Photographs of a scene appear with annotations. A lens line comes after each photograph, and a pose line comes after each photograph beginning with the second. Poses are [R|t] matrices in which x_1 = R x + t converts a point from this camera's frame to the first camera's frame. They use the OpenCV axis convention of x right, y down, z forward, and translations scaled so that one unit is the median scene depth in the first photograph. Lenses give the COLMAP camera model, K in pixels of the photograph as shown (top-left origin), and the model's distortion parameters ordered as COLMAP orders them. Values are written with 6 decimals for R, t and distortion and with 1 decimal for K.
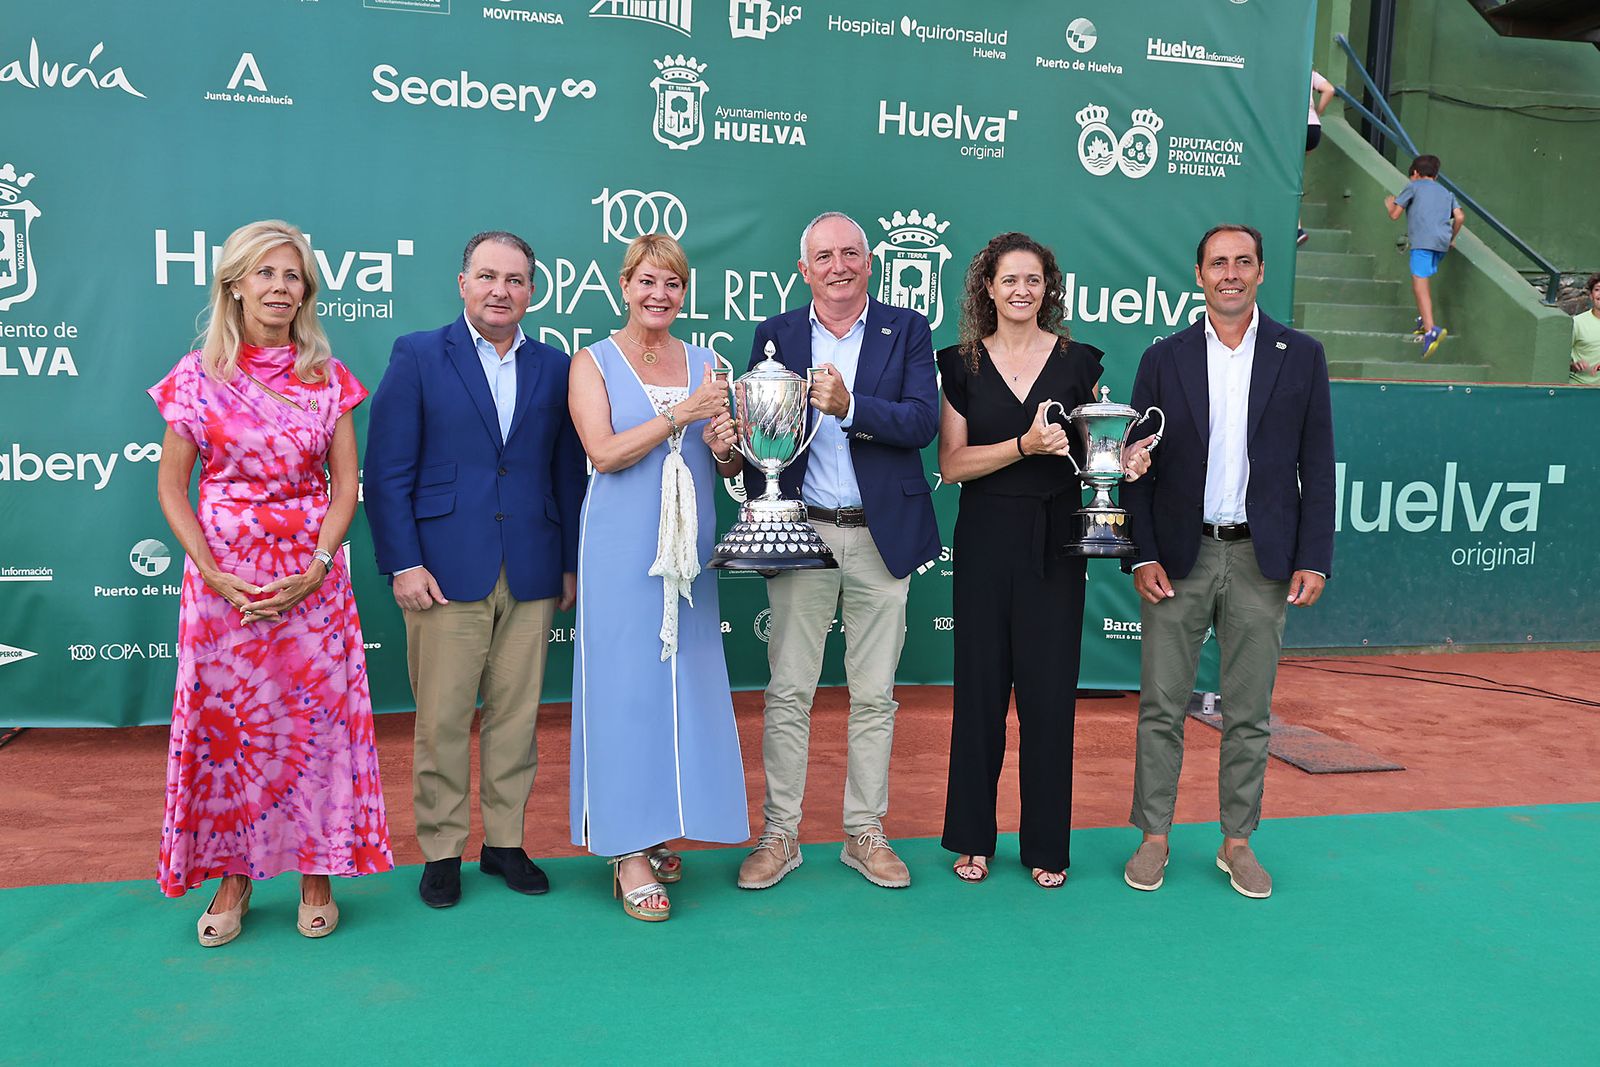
lens RADIAL K [[1399.5, 0, 801.6], [0, 1399.5, 524.6], [0, 0, 1]] dist [0.003986, 0.027091]
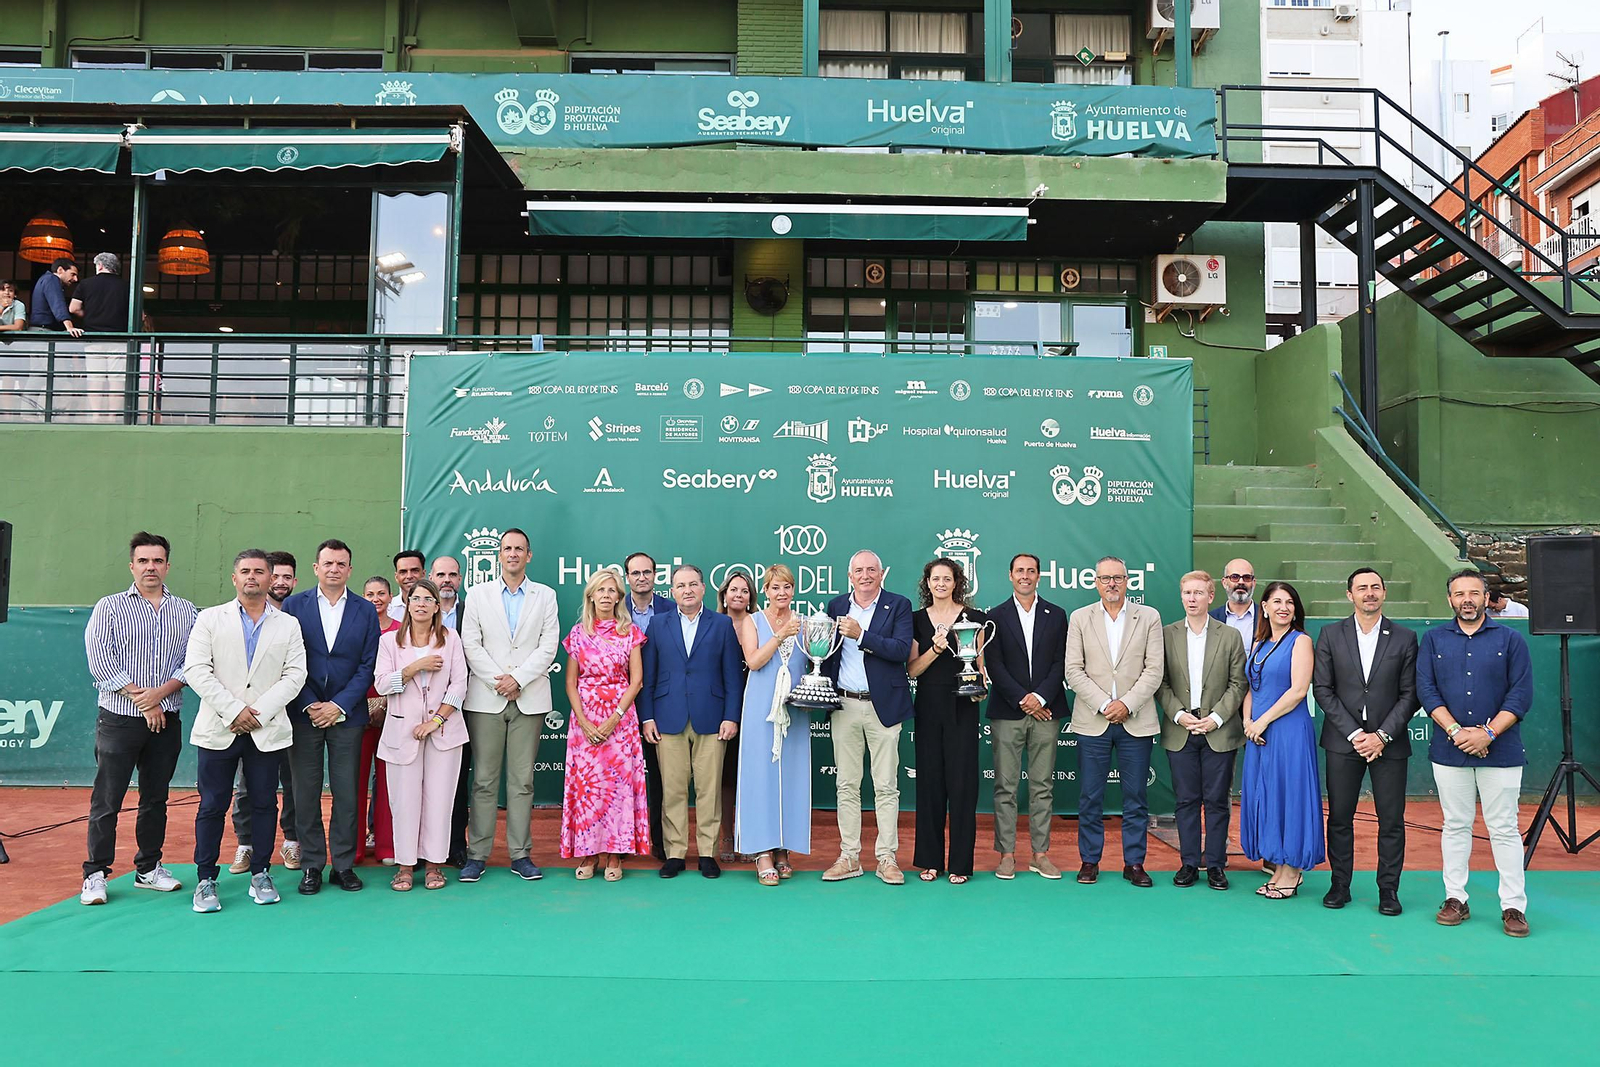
lens RADIAL K [[1172.8, 0, 797.7], [0, 1172.8, 531.5], [0, 0, 1]] dist [-0.025078, 0.017274]
pose [[0.976227, -0.032580, -0.214286, 0.223166], [-0.004834, 0.985120, -0.171801, 0.038581], [0.216695, 0.168753, 0.961543, -0.519405]]
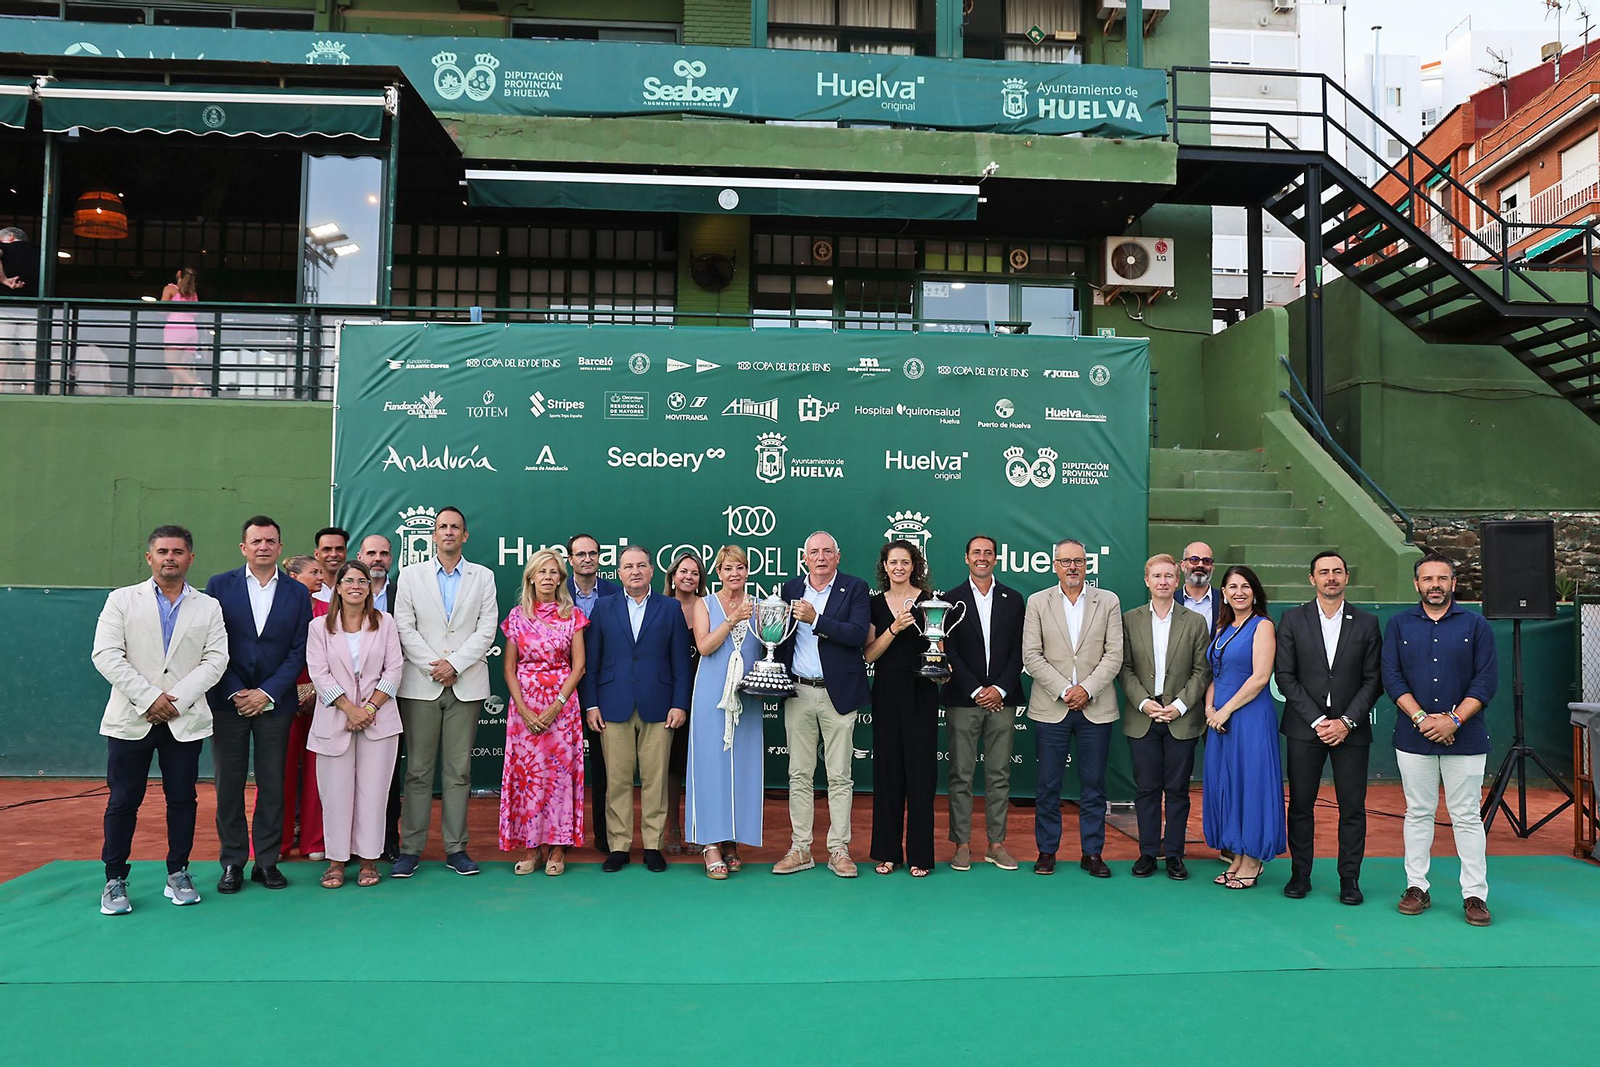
lens RADIAL K [[1172.8, 0, 789.7], [0, 1172.8, 529.3], [0, 0, 1]] dist [-0.025078, 0.017274]
pose [[0.984778, -0.024788, -0.172042, 0.204079], [-0.002962, 0.987242, -0.159200, 0.033578], [0.173793, 0.157286, 0.972140, -0.478505]]
